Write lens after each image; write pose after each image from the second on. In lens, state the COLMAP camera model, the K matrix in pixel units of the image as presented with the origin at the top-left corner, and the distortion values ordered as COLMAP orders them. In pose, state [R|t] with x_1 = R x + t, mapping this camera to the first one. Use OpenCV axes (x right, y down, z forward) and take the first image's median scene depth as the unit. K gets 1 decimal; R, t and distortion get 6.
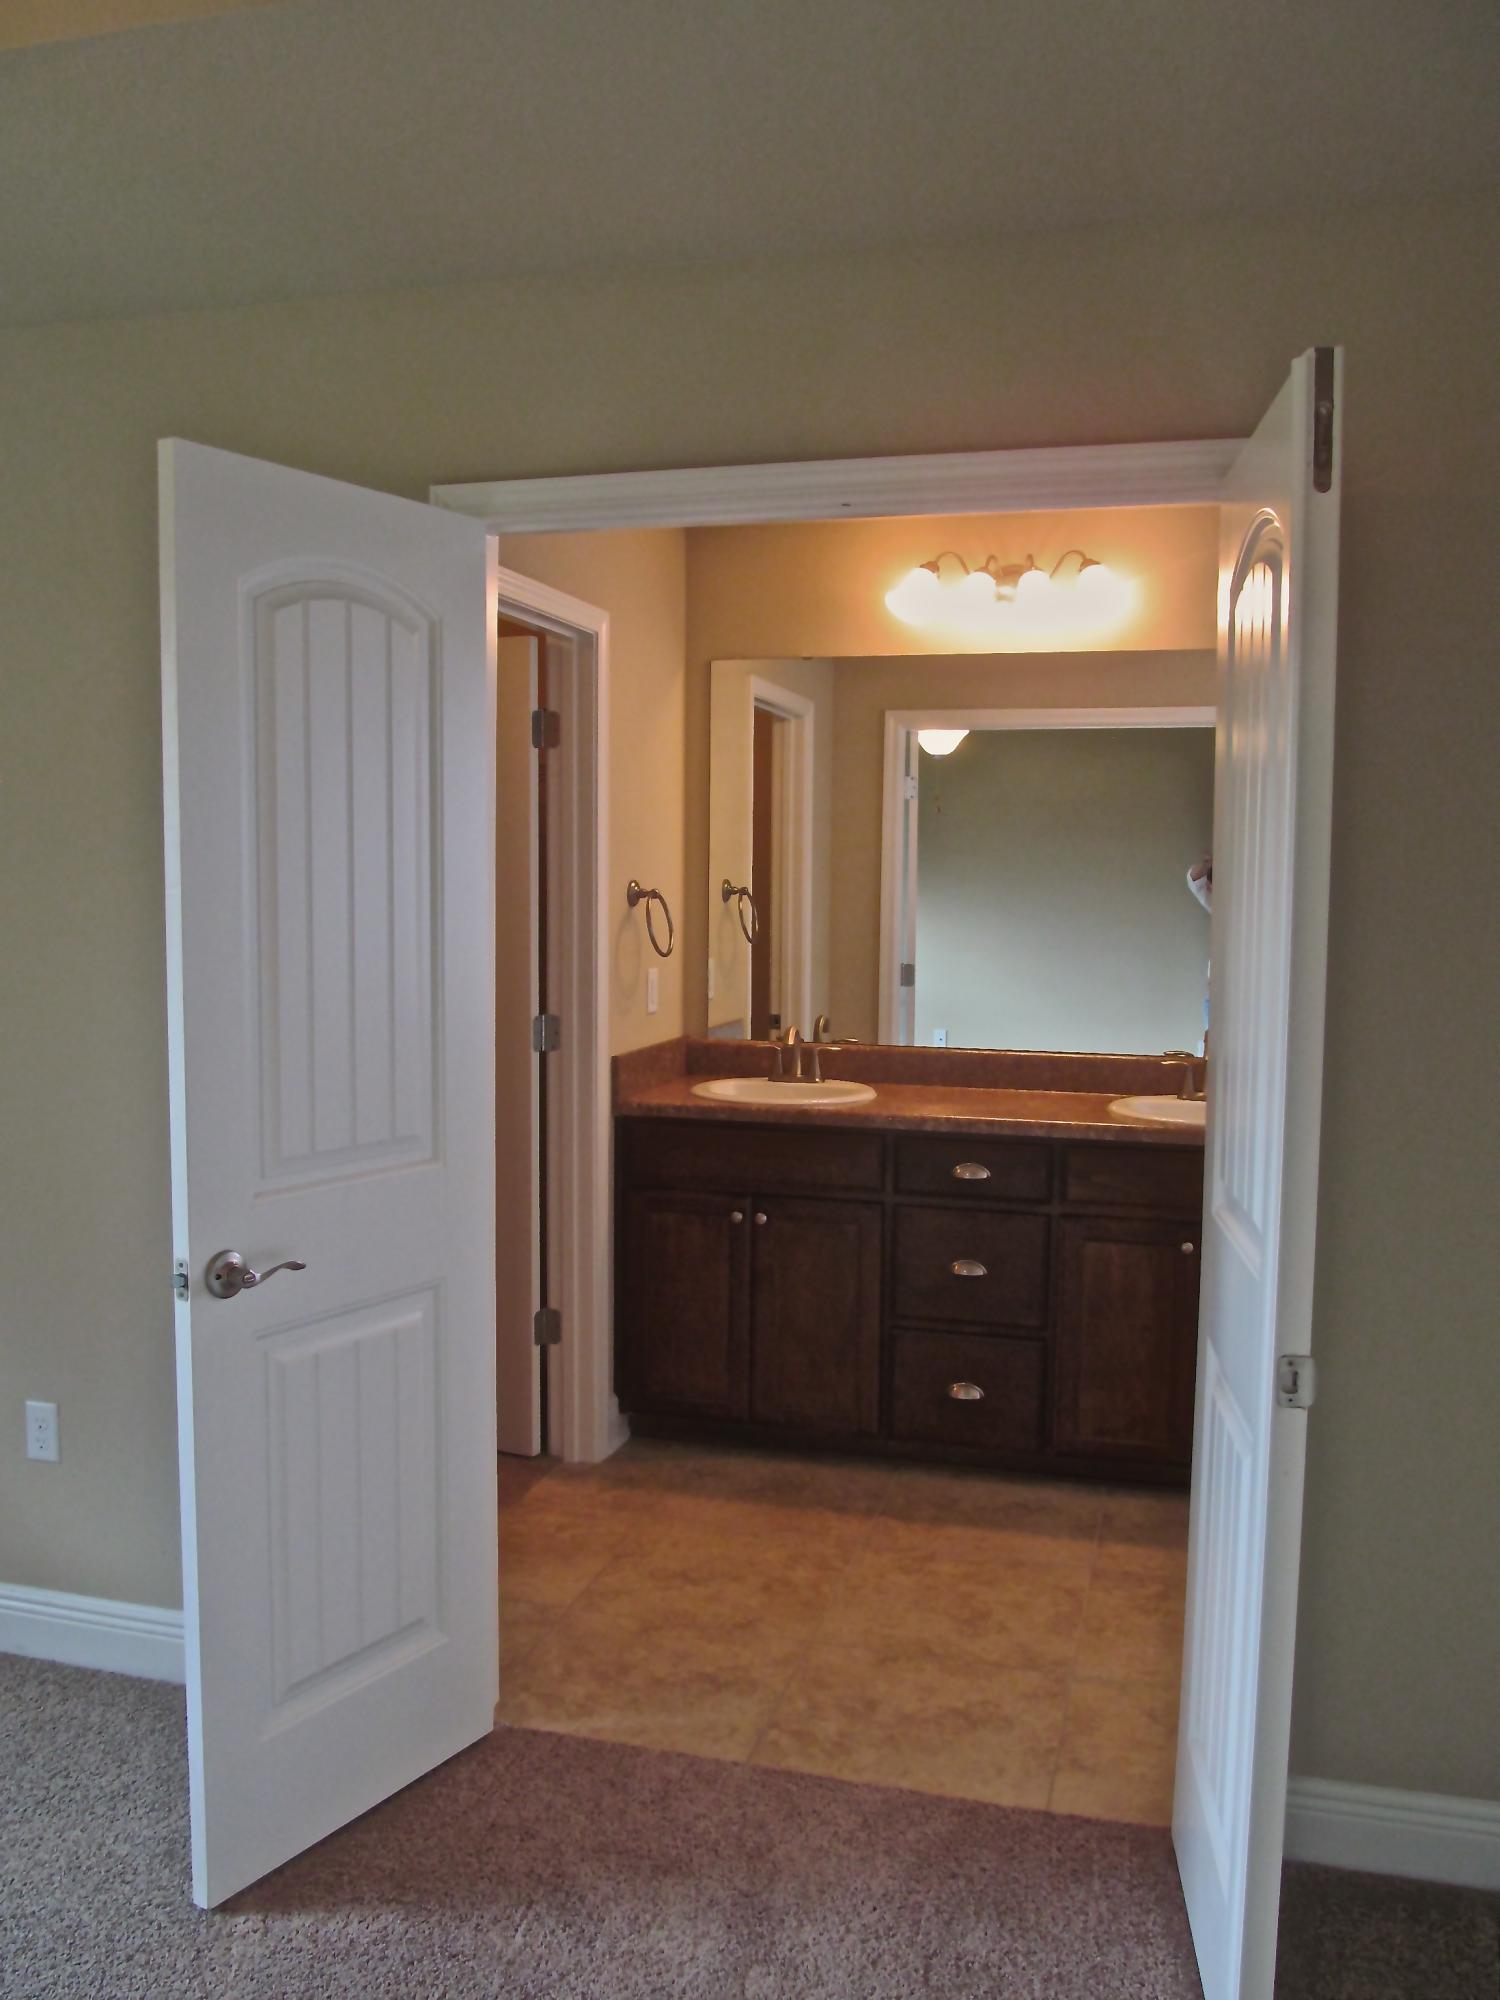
lens RADIAL K [[1670.5, 0, 743.0], [0, 1670.5, 990.7], [0, 0, 1]] dist [-0.065272, 0.027458]
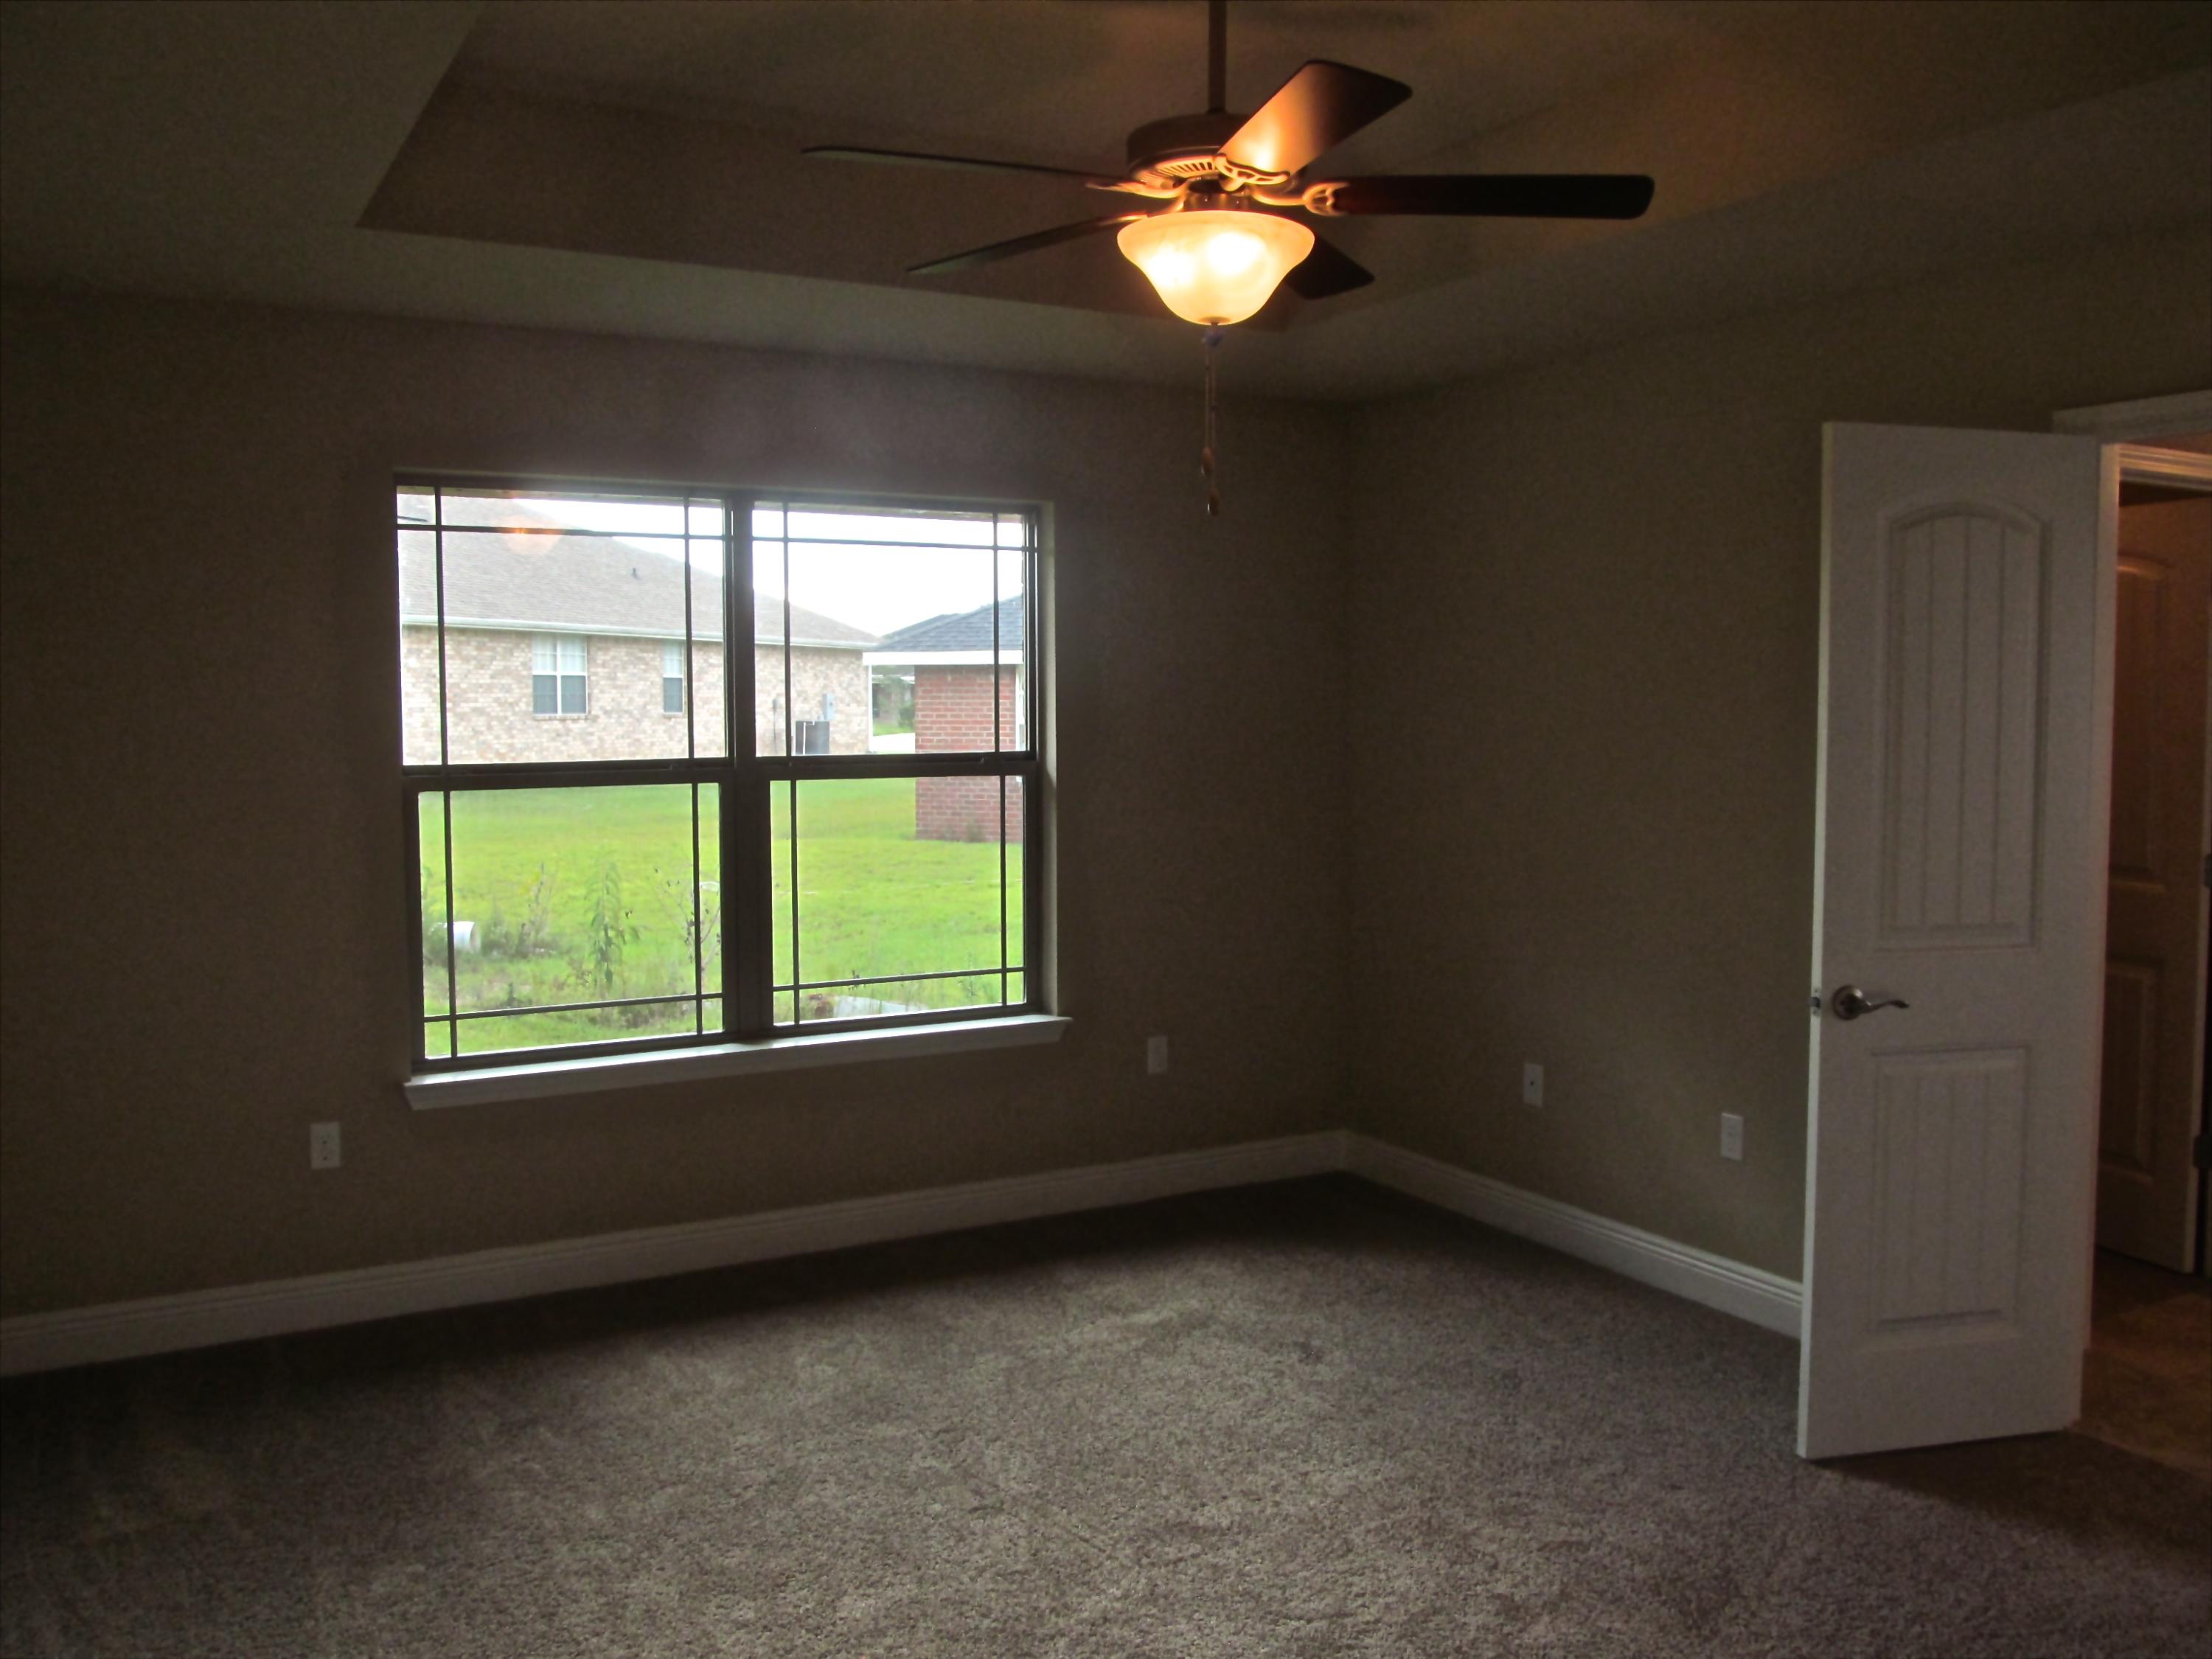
lens RADIAL K [[1847.6, 0, 1104.9], [0, 1847.6, 825.7], [0, 0, 1]] dist [-0.065272, 0.027458]
pose [[0.712041, 0.043125, -0.700813, 0.300639], [-0.048658, 0.998743, 0.012021, 0.030358], [0.700450, 0.025541, 0.713244, -0.521862]]
